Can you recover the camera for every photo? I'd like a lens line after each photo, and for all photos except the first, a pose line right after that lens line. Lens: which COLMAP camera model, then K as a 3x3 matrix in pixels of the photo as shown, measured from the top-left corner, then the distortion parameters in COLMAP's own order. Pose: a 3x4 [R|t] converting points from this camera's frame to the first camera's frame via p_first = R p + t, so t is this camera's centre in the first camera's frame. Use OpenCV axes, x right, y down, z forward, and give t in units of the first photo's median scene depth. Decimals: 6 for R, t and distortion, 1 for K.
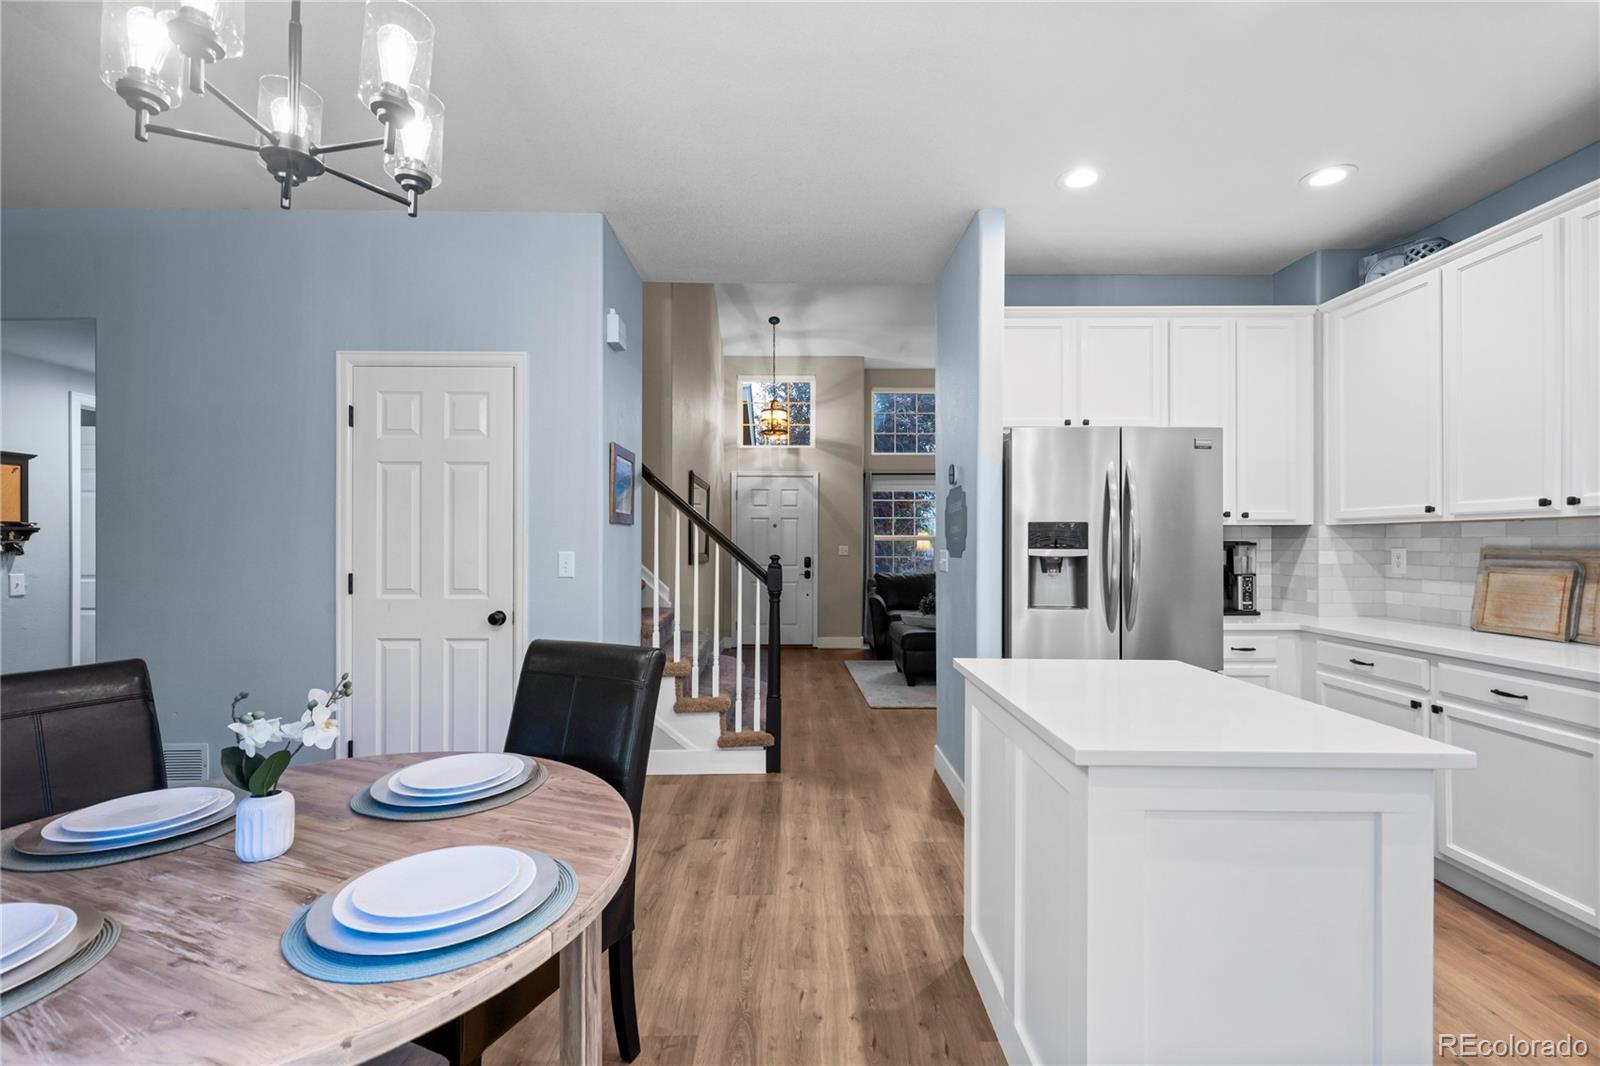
lens RADIAL K [[714.6, 0, 799.5], [0, 714.6, 537.4], [0, 0, 1]] dist [0.004444, -0.001174]
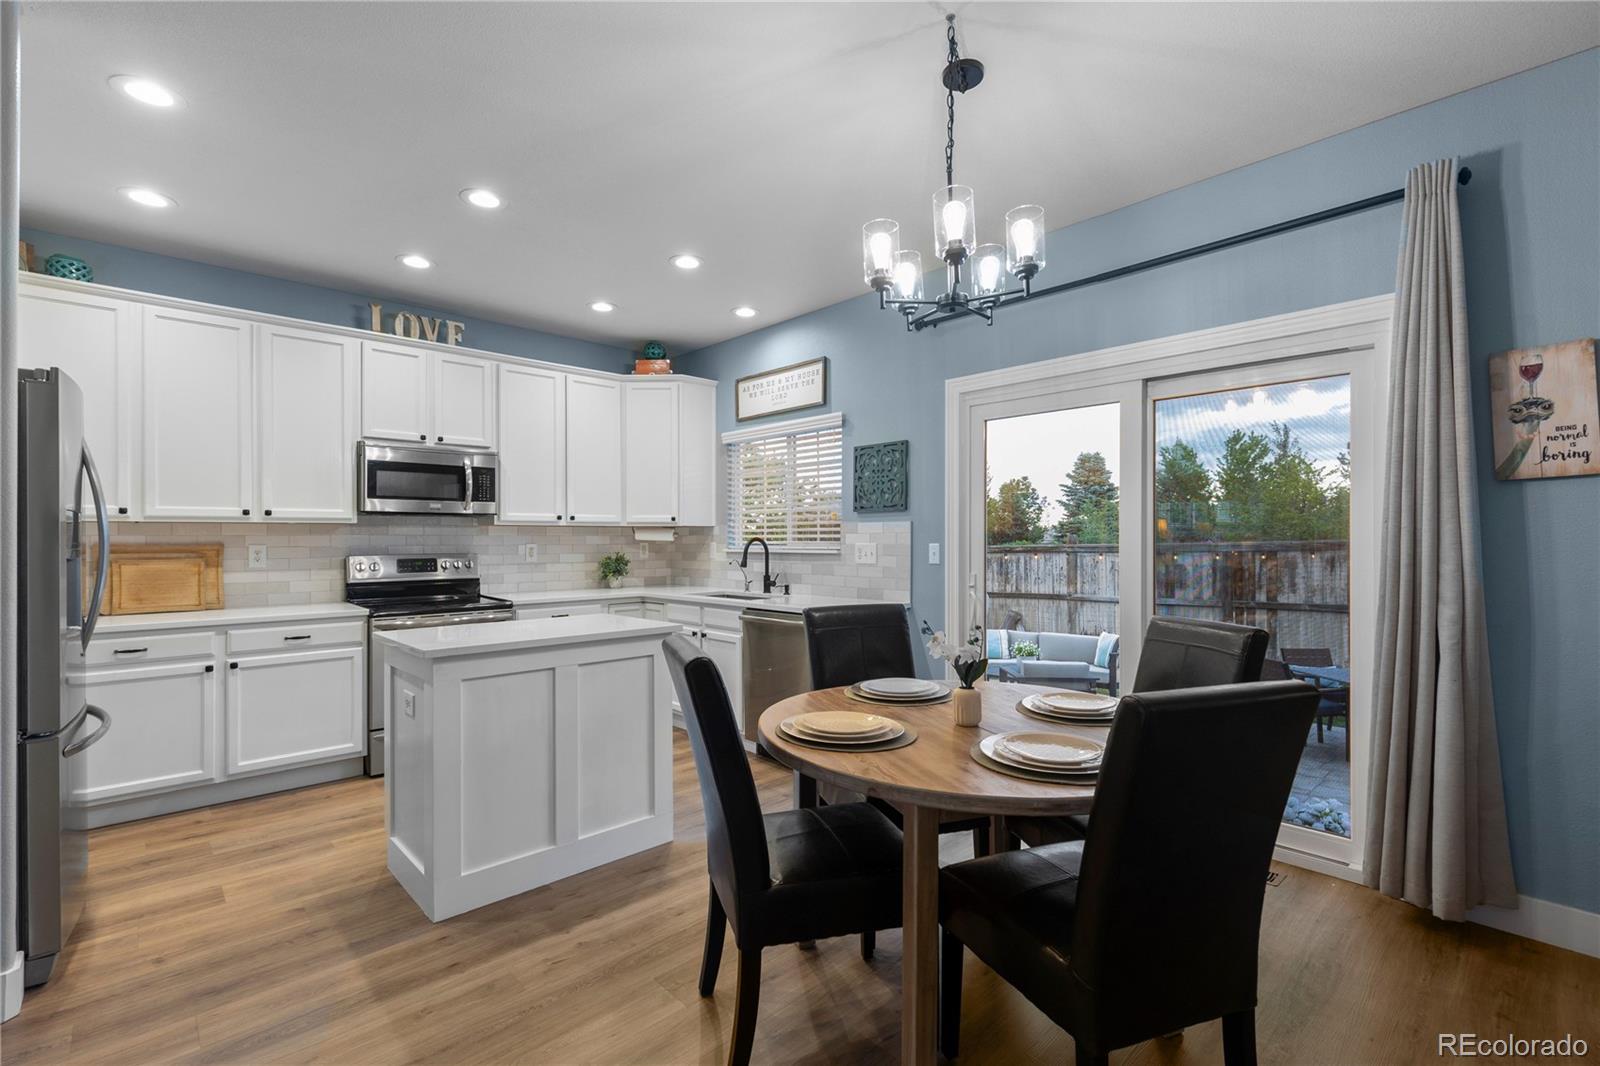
lens RADIAL K [[714.4, 0, 805.0], [0, 714.4, 537.0], [0, 0, 1]] dist [0.004141, 0.000123]
pose [[-0.683044, 0.003769, 0.730367, -0.670486], [-0.002750, 0.999966, -0.007733, 0.008022], [-0.730372, -0.007291, -0.683011, 0.951858]]
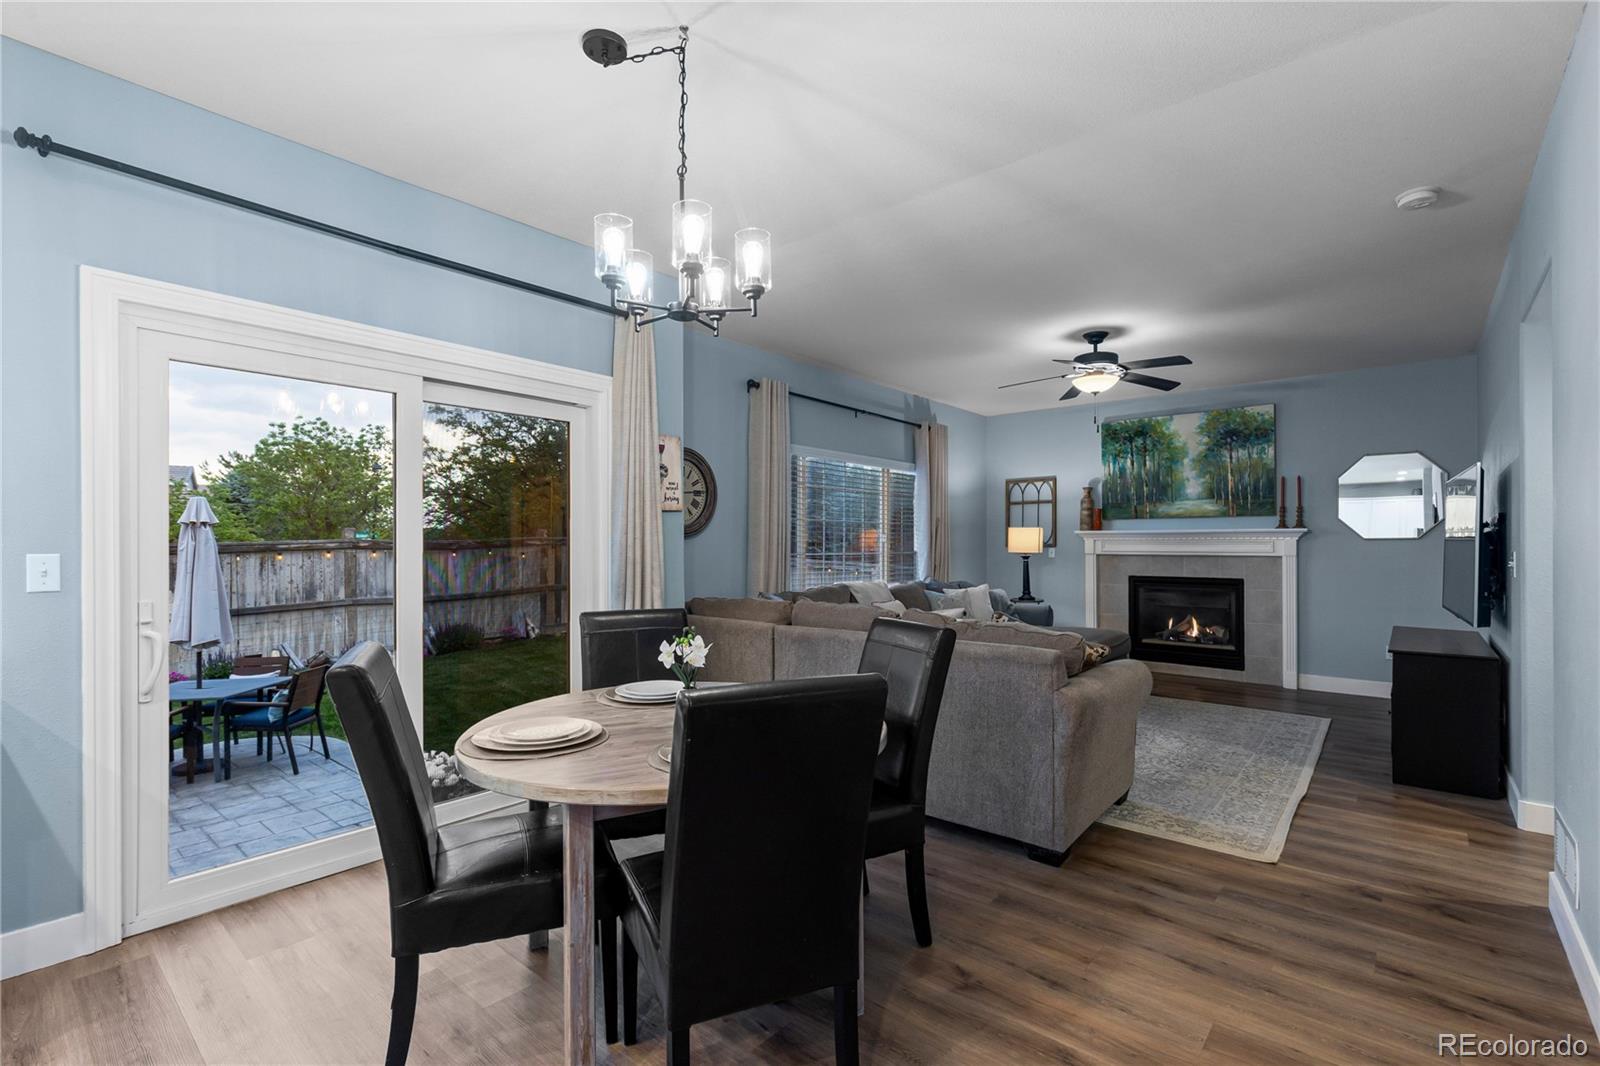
lens RADIAL K [[718.2, 0, 801.1], [0, 718.2, 544.7], [0, 0, 1]] dist [0.002585, -0.000330]
pose [[-0.653507, -0.000301, -0.756921, 0.155152], [0.006267, 0.999963, -0.005809, 0.009729], [0.756895, -0.008540, -0.653481, 0.923356]]
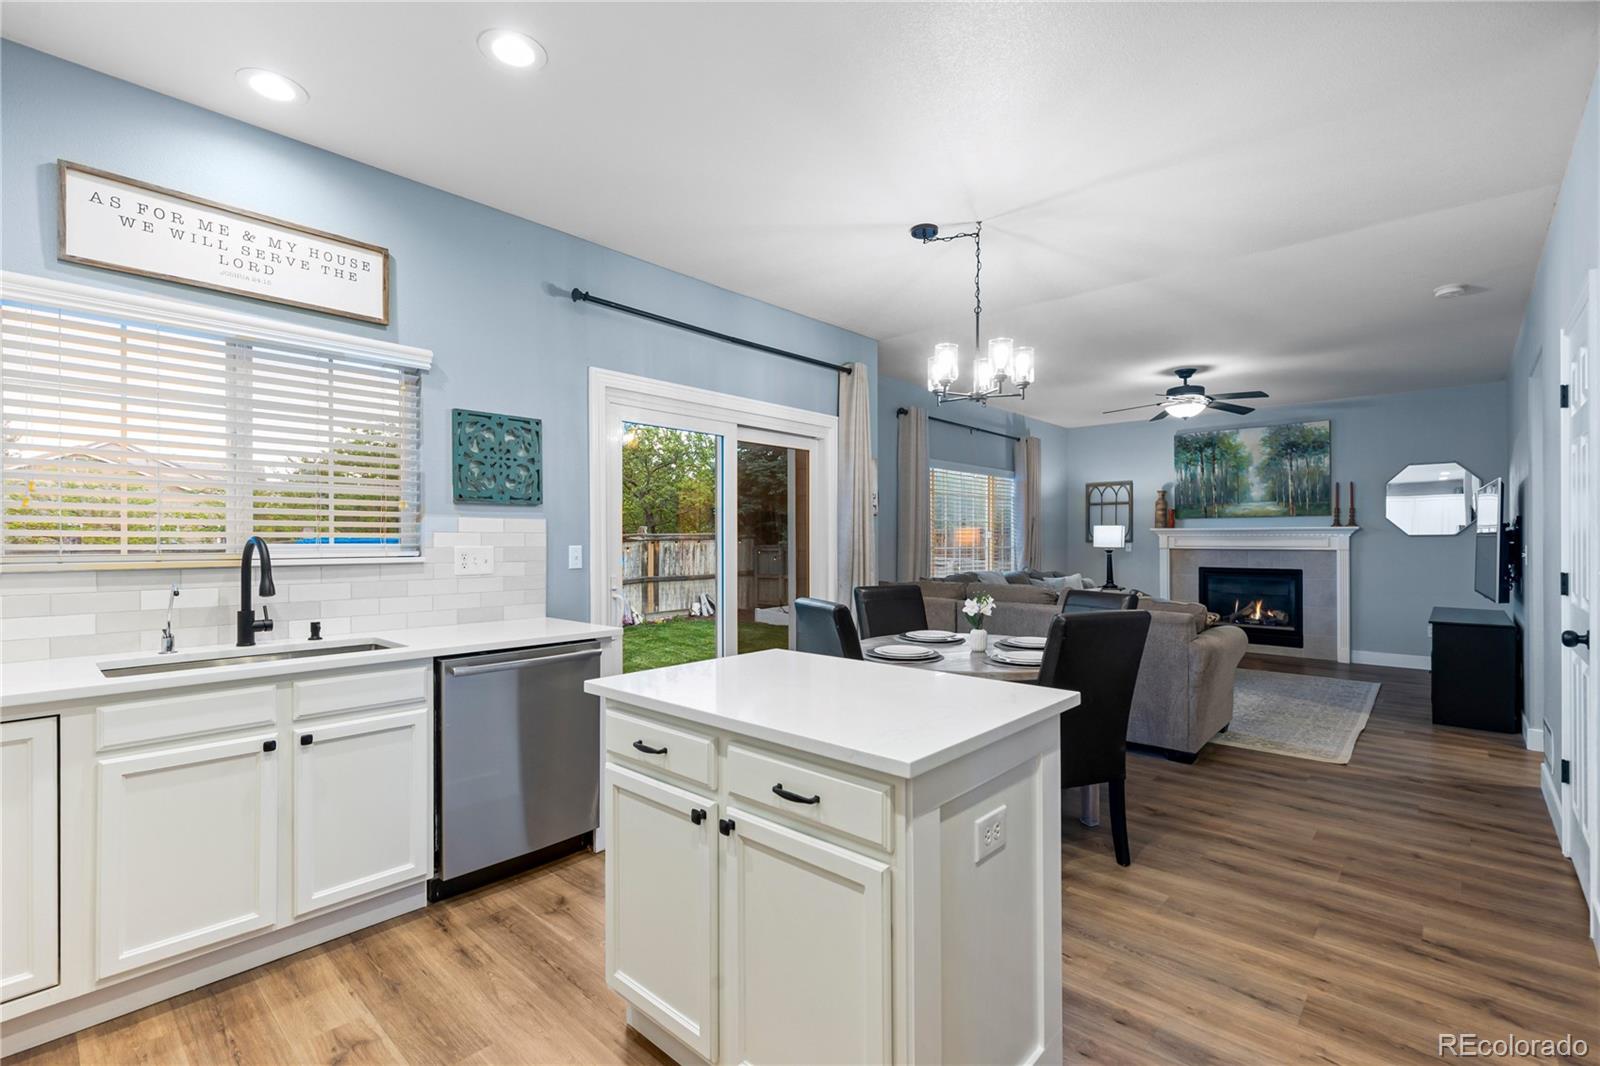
lens RADIAL K [[718.9, 0, 801.8], [0, 718.9, 540.7], [0, 0, 1]] dist [0.006345, -0.000220]
pose [[-0.678025, 0.000137, -0.735038, 0.702729], [0.006079, 0.999967, -0.005421, 0.009776], [0.735013, -0.008144, -0.678004, 0.943953]]
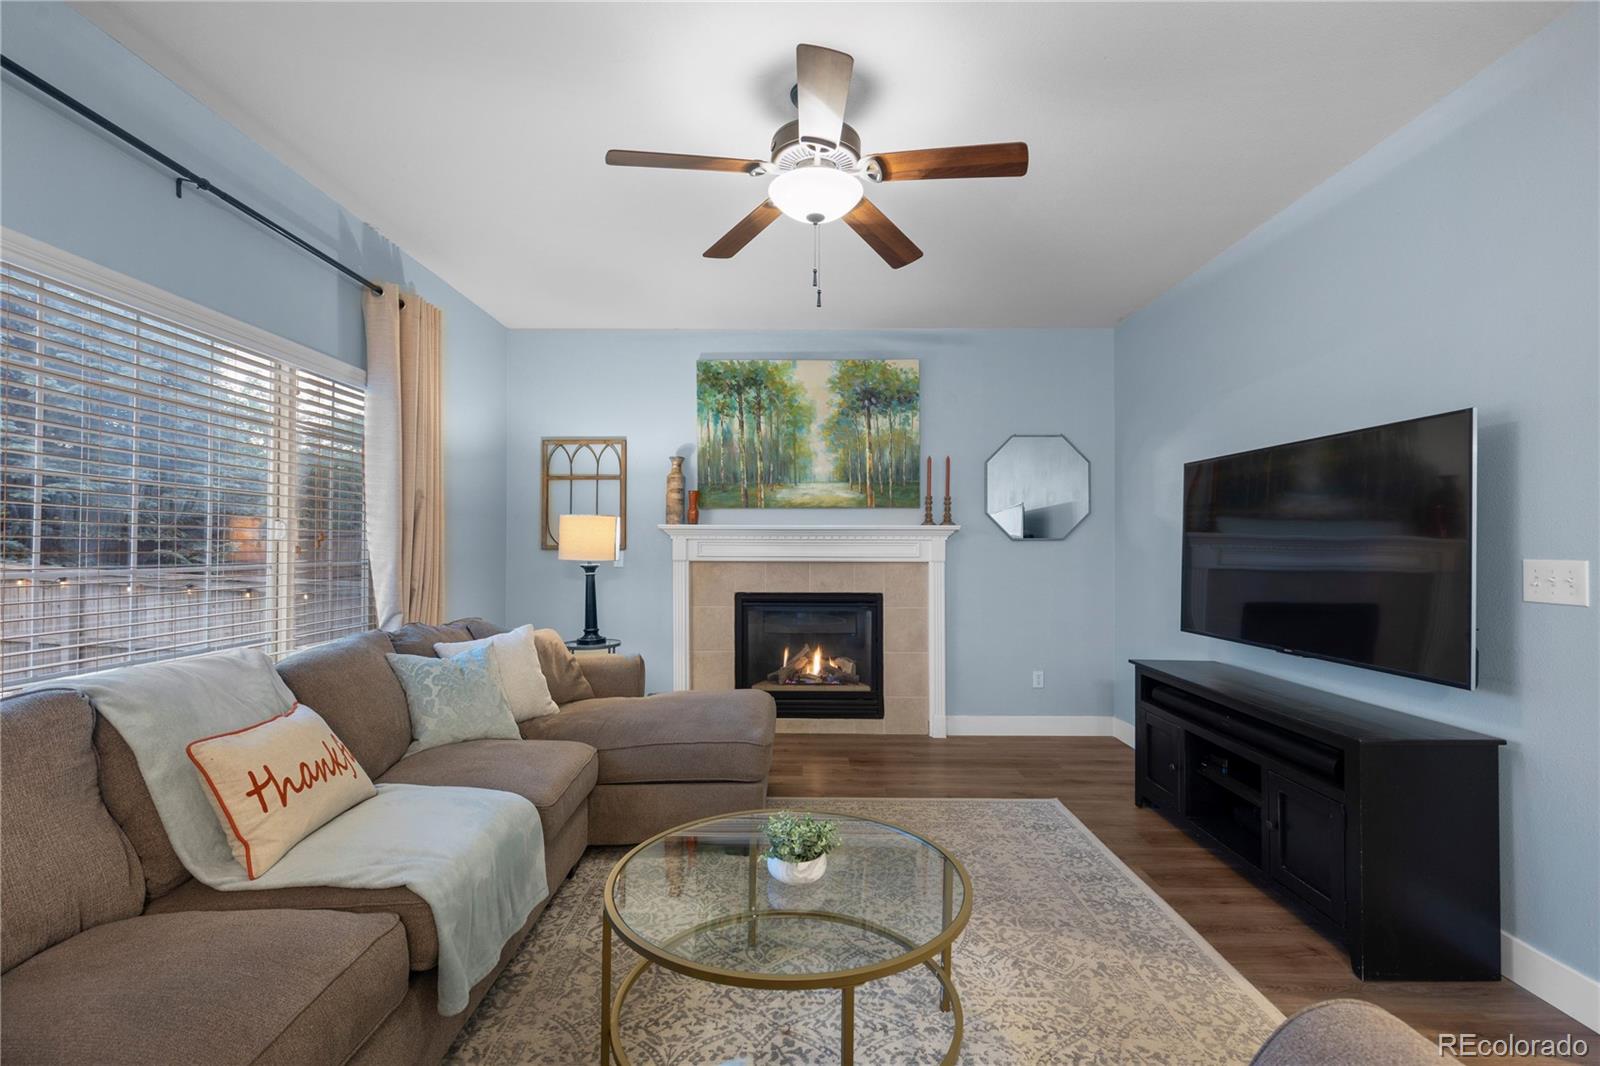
lens RADIAL K [[710.8, 0, 801.0], [0, 710.8, 537.3], [0, 0, 1]] dist [0.003129, -0.000316]
pose [[-0.007764, -0.012724, -0.999889, -0.766765], [0.007023, 0.999894, -0.012779, 0.003646], [0.999945, -0.007121, -0.007674, 0.356660]]
